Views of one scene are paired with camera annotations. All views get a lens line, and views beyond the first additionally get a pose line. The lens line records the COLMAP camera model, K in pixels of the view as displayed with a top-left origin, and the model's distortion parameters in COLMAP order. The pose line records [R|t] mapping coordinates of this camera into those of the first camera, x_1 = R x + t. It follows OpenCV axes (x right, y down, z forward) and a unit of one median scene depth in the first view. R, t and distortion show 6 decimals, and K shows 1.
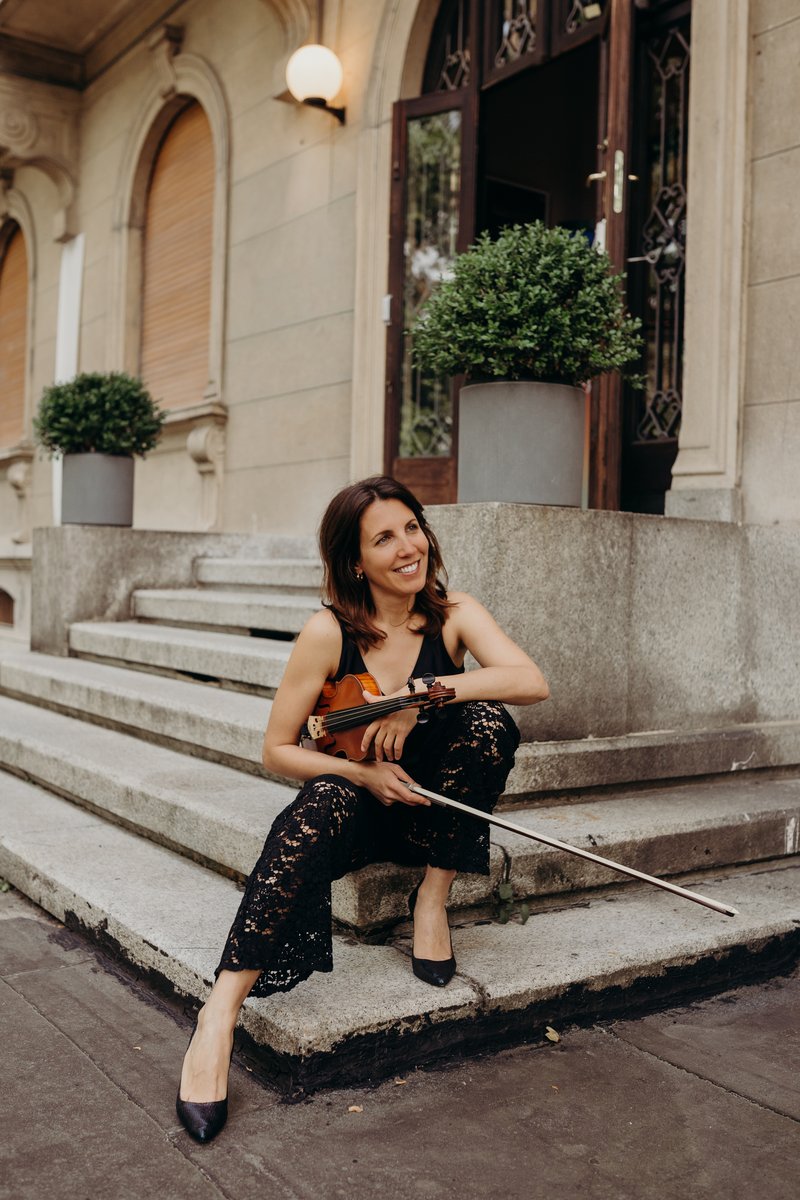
lens RADIAL K [[1237.7, 0, 404.7], [0, 1237.7, 582.0], [0, 0, 1]] dist [-0.028830, 0.024534]
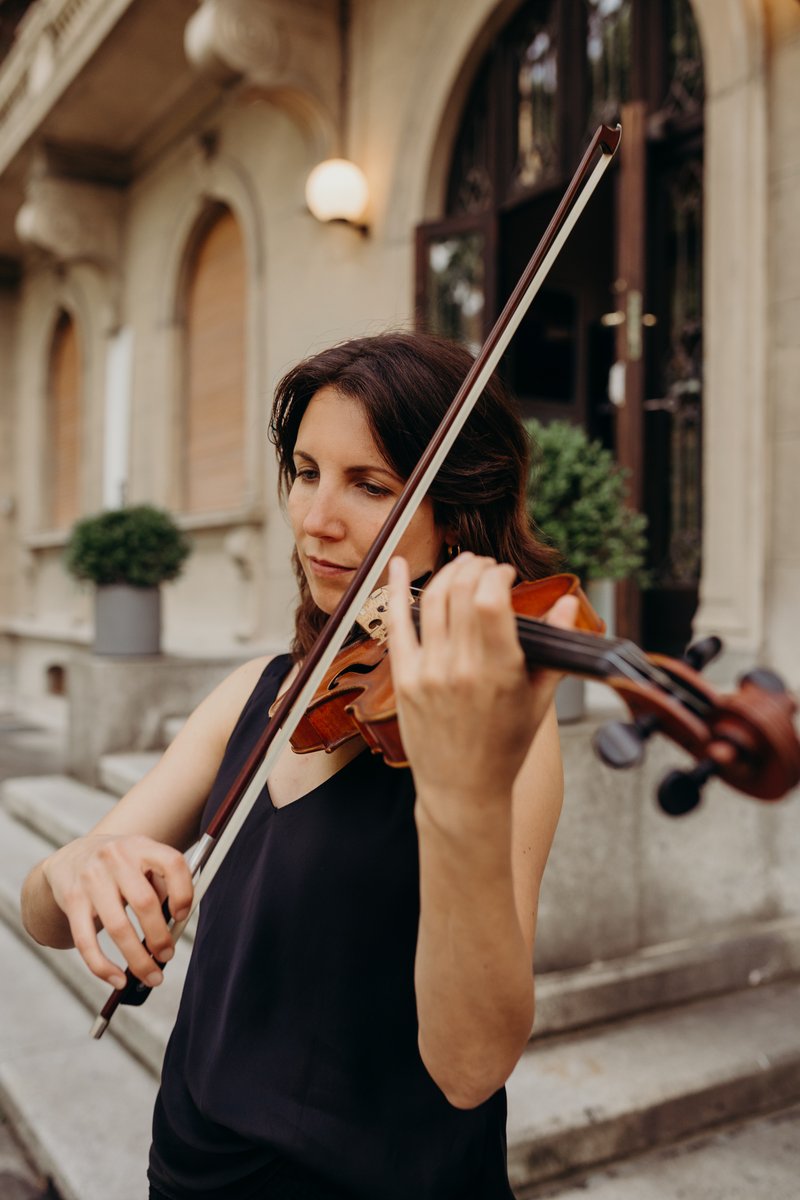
lens RADIAL K [[1186.3, 0, 382.3], [0, 1186.3, 597.6], [0, 0, 1]] dist [-0.025469, 0.014179]
pose [[0.996939, -0.017042, -0.076309, 0.057058], [0.017521, 0.999831, 0.005615, -0.158121], [0.076200, -0.006935, 0.997068, 0.075251]]
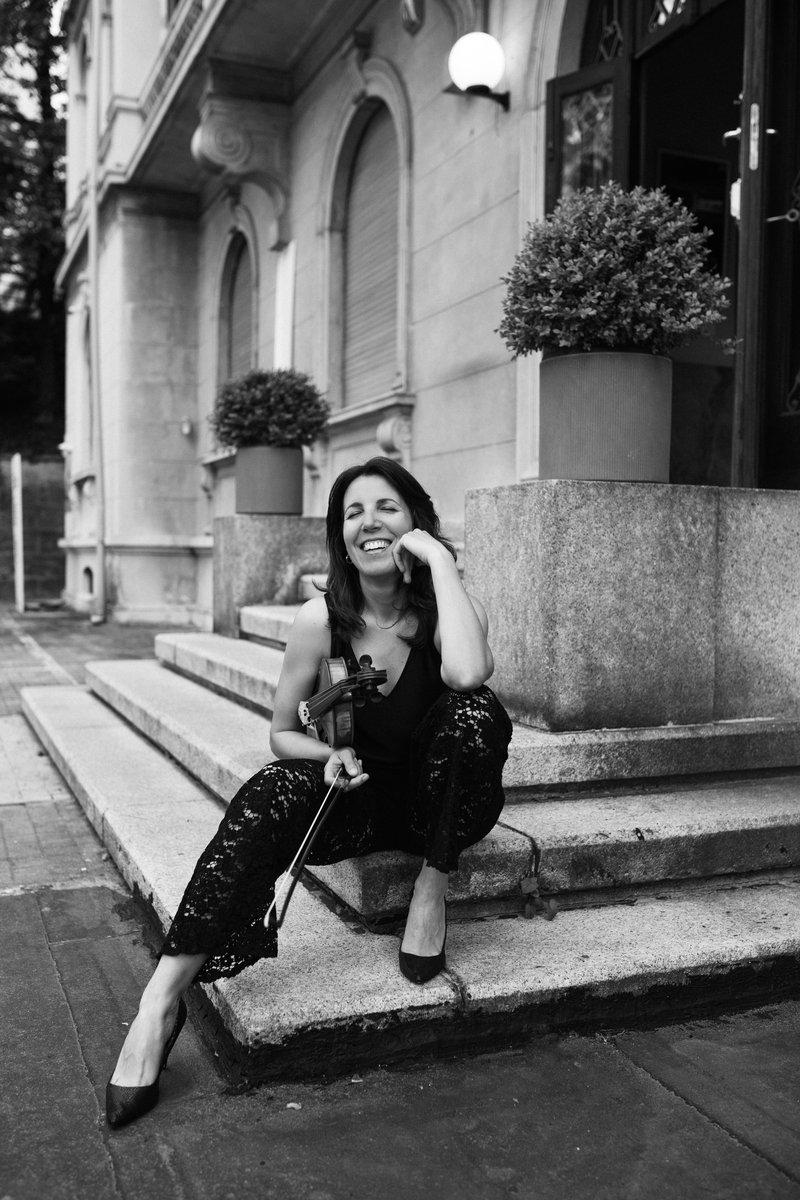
lens RADIAL K [[1172.5, 0, 400.0], [0, 1172.5, 600.0], [0, 0, 1]] dist [-0.043202, 0.071409]
pose [[0.973892, -0.007832, -0.226877, 0.145320], [0.014642, 0.999491, 0.028352, 0.001423], [0.226539, -0.030934, 0.973511, 0.076188]]
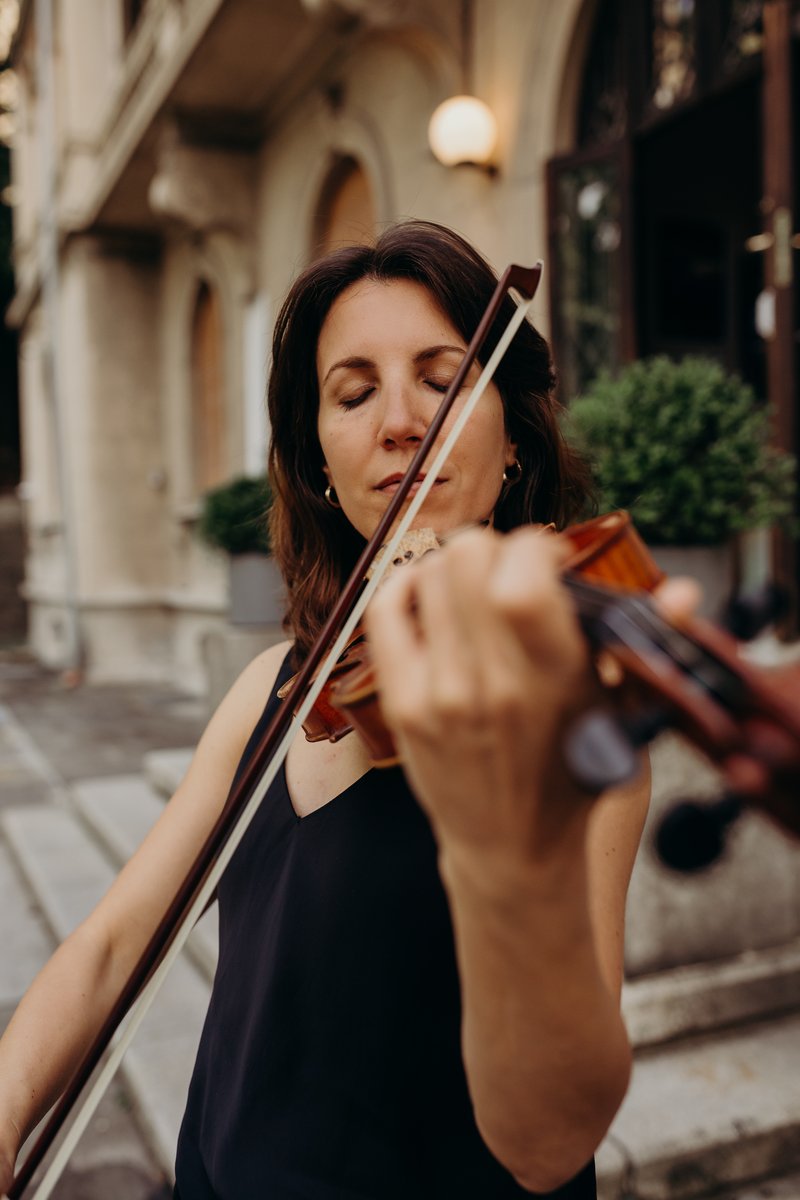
lens RADIAL K [[1186.3, 0, 382.3], [0, 1186.3, 597.6], [0, 0, 1]] dist [-0.025469, 0.014179]
pose [[0.976166, -0.042783, -0.212765, 0.082500], [0.050943, 0.998156, 0.033016, -0.157133], [0.210960, -0.043068, 0.976546, 0.143444]]
